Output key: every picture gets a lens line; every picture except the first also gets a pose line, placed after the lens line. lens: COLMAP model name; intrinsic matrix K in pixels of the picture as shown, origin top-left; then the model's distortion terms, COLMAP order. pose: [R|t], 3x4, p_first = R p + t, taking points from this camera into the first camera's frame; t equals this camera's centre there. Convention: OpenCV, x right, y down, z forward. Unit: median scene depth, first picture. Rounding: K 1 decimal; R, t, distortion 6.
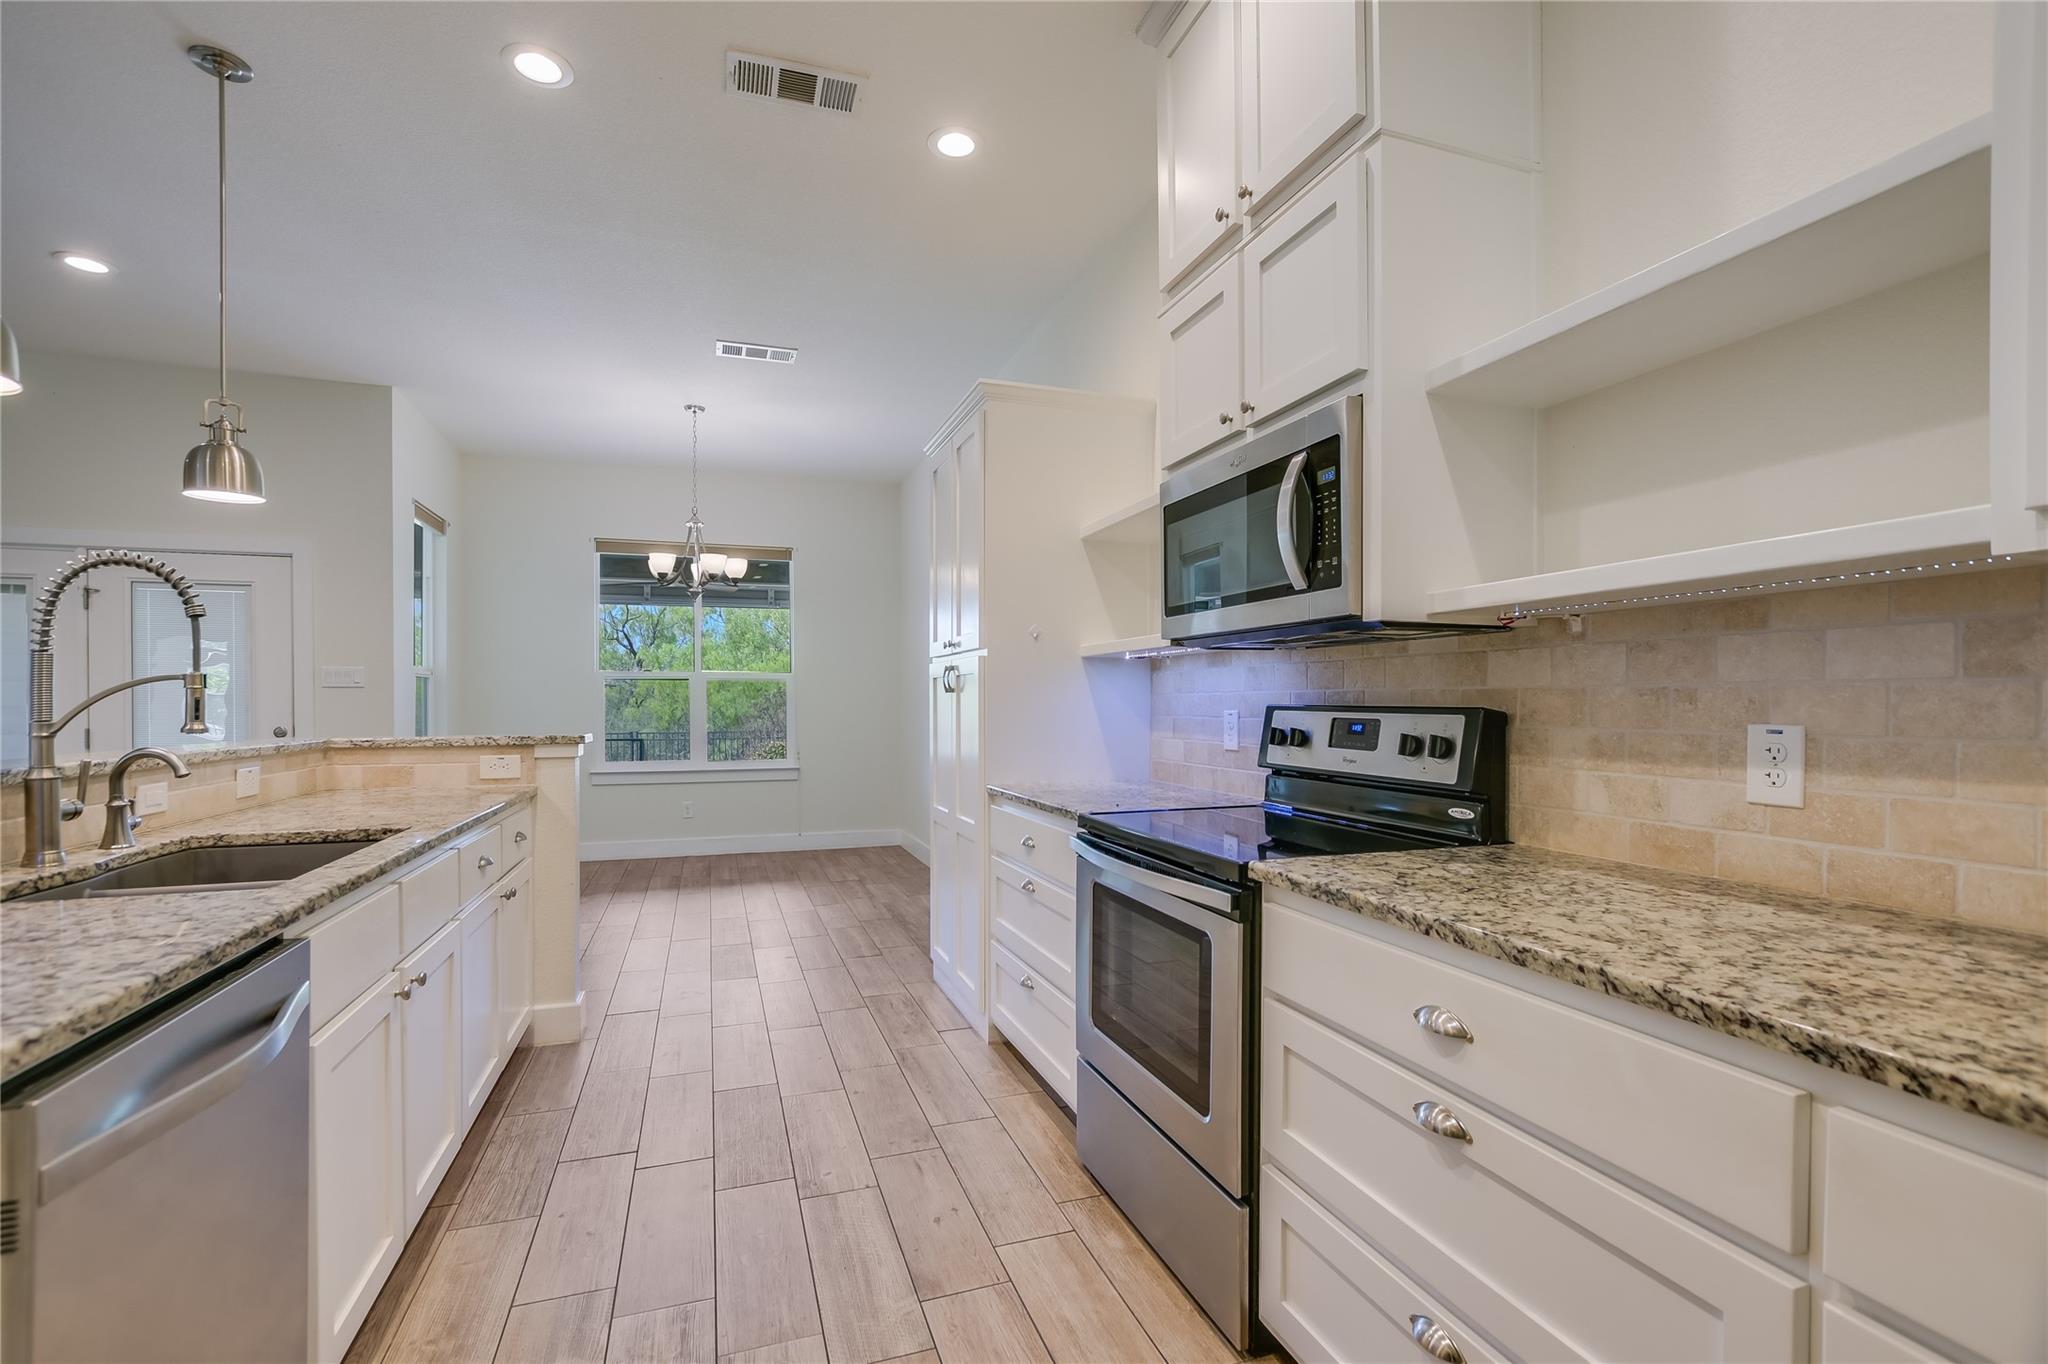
lens RADIAL K [[891.2, 0, 1020.3], [0, 891.2, 700.3], [0, 0, 1]] dist [-0.009286, 0.000439]
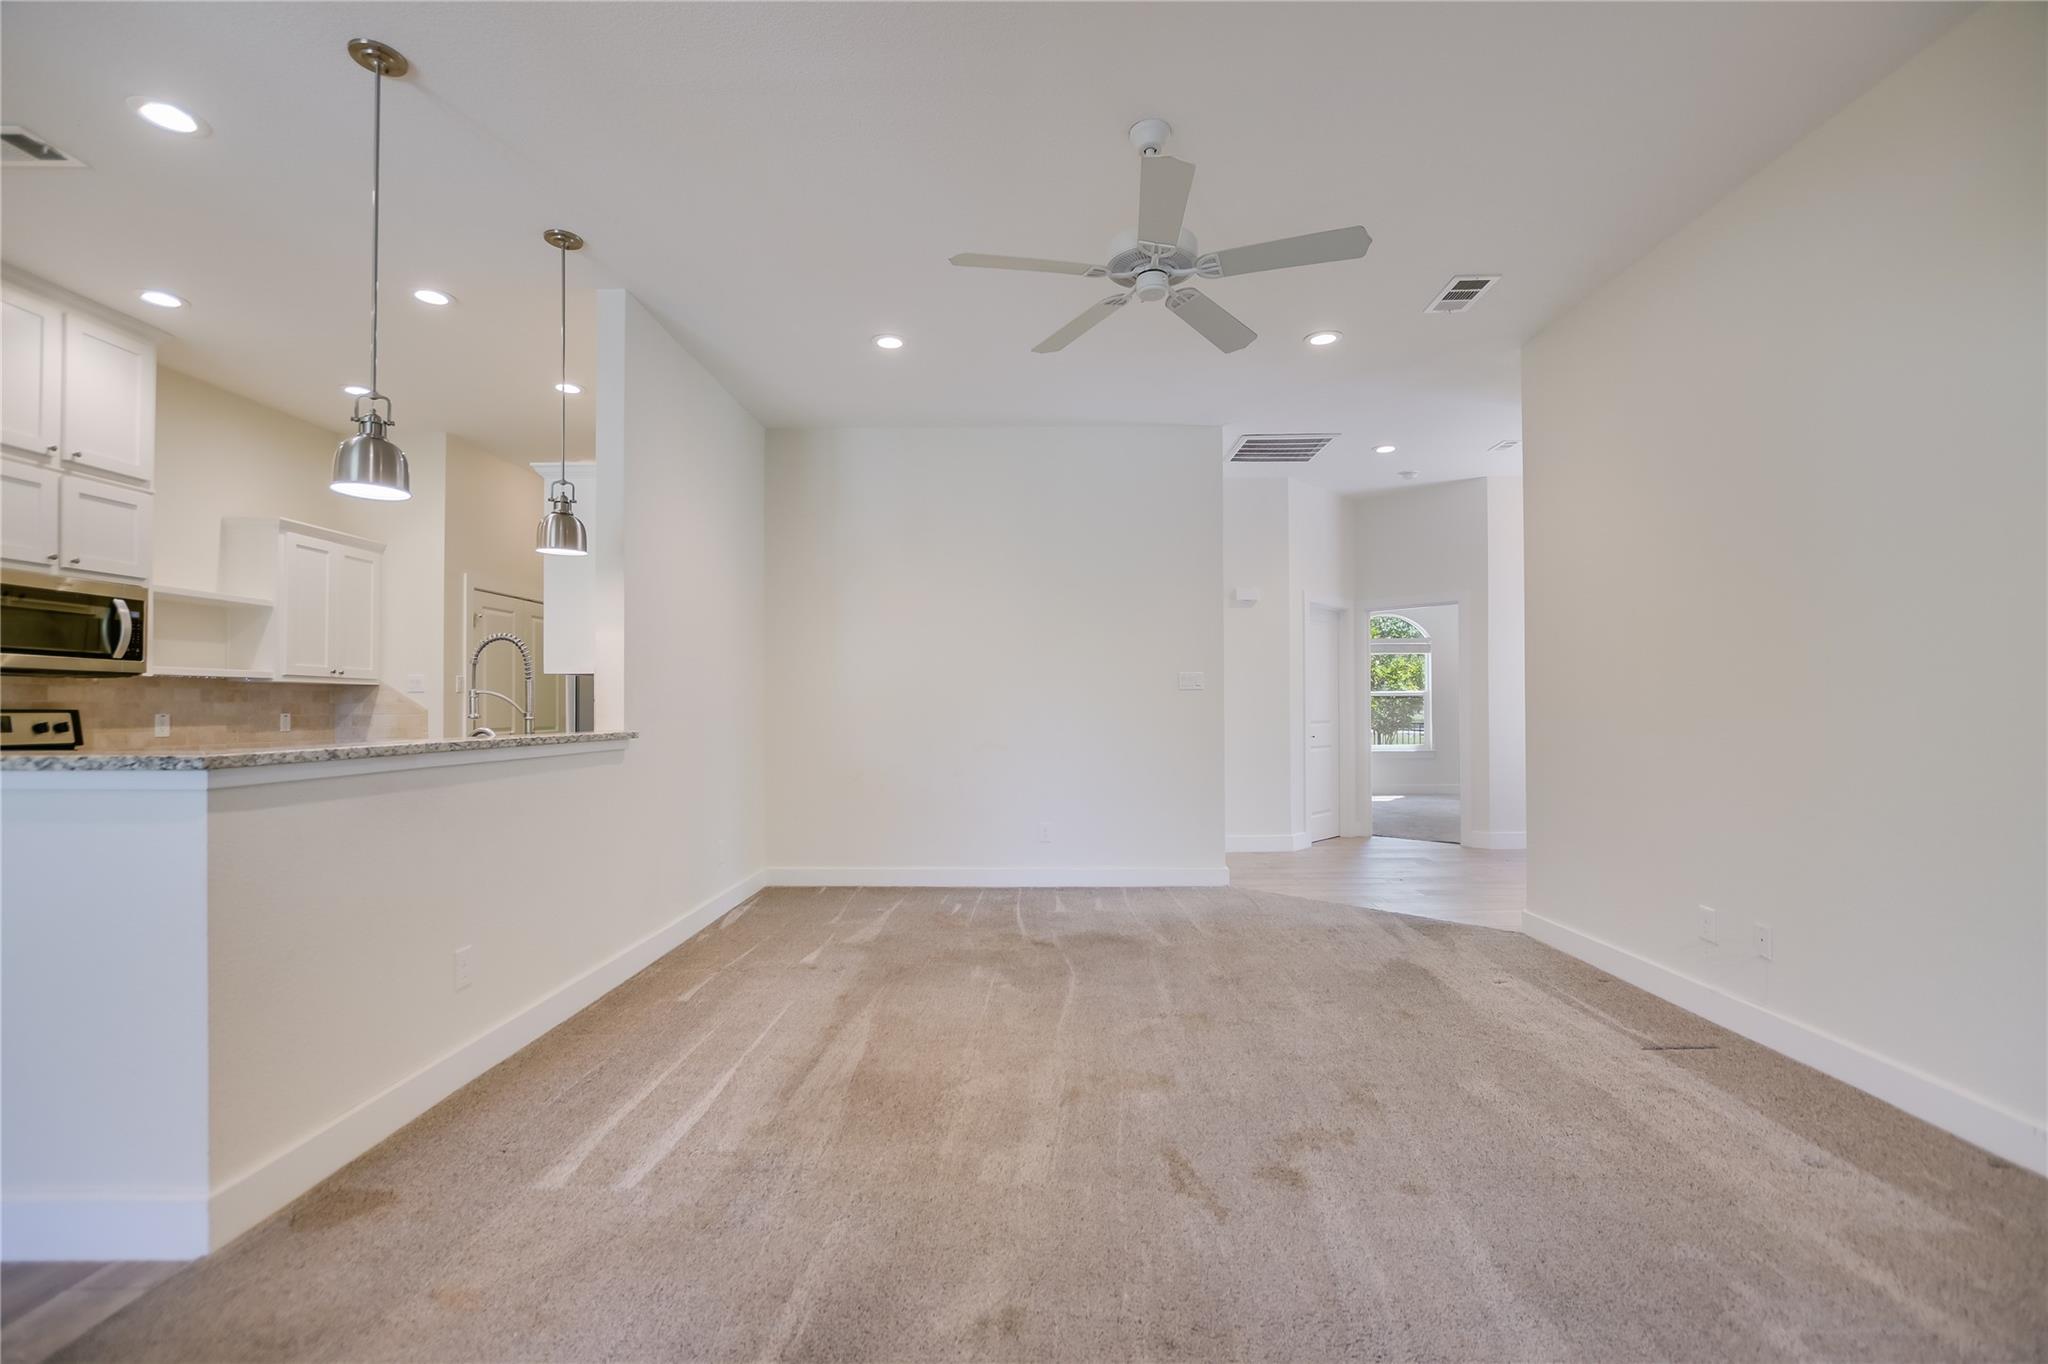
lens RADIAL K [[891.2, 0, 1020.3], [0, 891.2, 700.3], [0, 0, 1]] dist [-0.009286, 0.000439]
pose [[-0.938044, 0.009379, 0.346390, -2.541053], [0.006353, 0.999931, -0.009872, 0.020911], [-0.346458, -0.007059, -0.938039, 2.219054]]
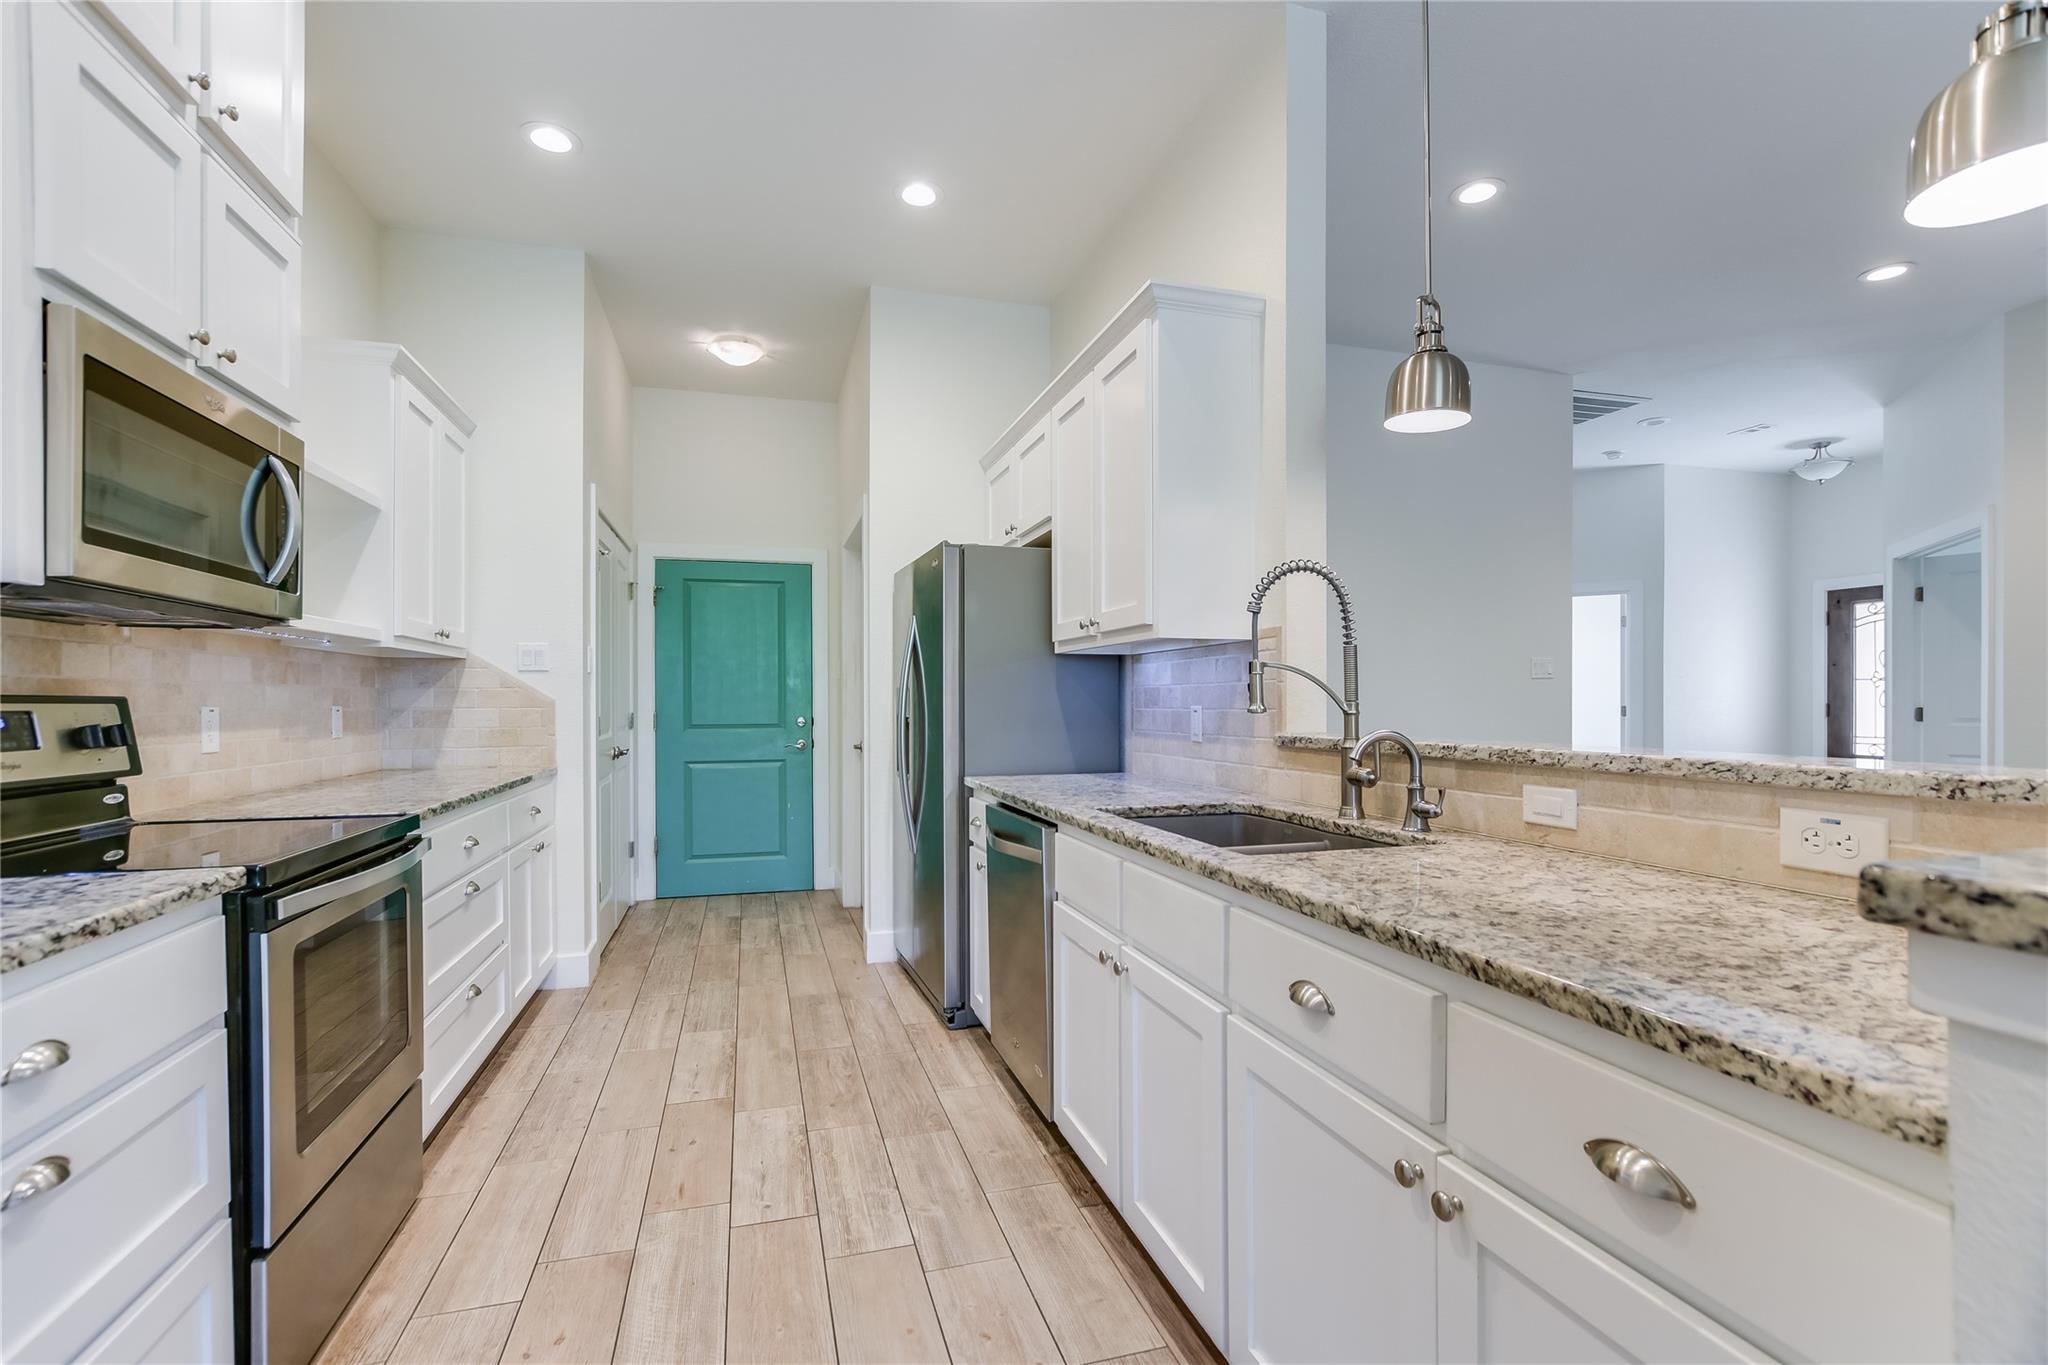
lens RADIAL K [[922.2, 0, 1019.1], [0, 922.2, 709.6], [0, 0, 1]] dist [-0.011497, -0.000131]
pose [[-0.998662, 0.004716, 0.051490, -0.594124], [0.005176, 0.999948, 0.008803, 0.018402], [-0.051446, 0.009057, -0.998635, 1.939574]]
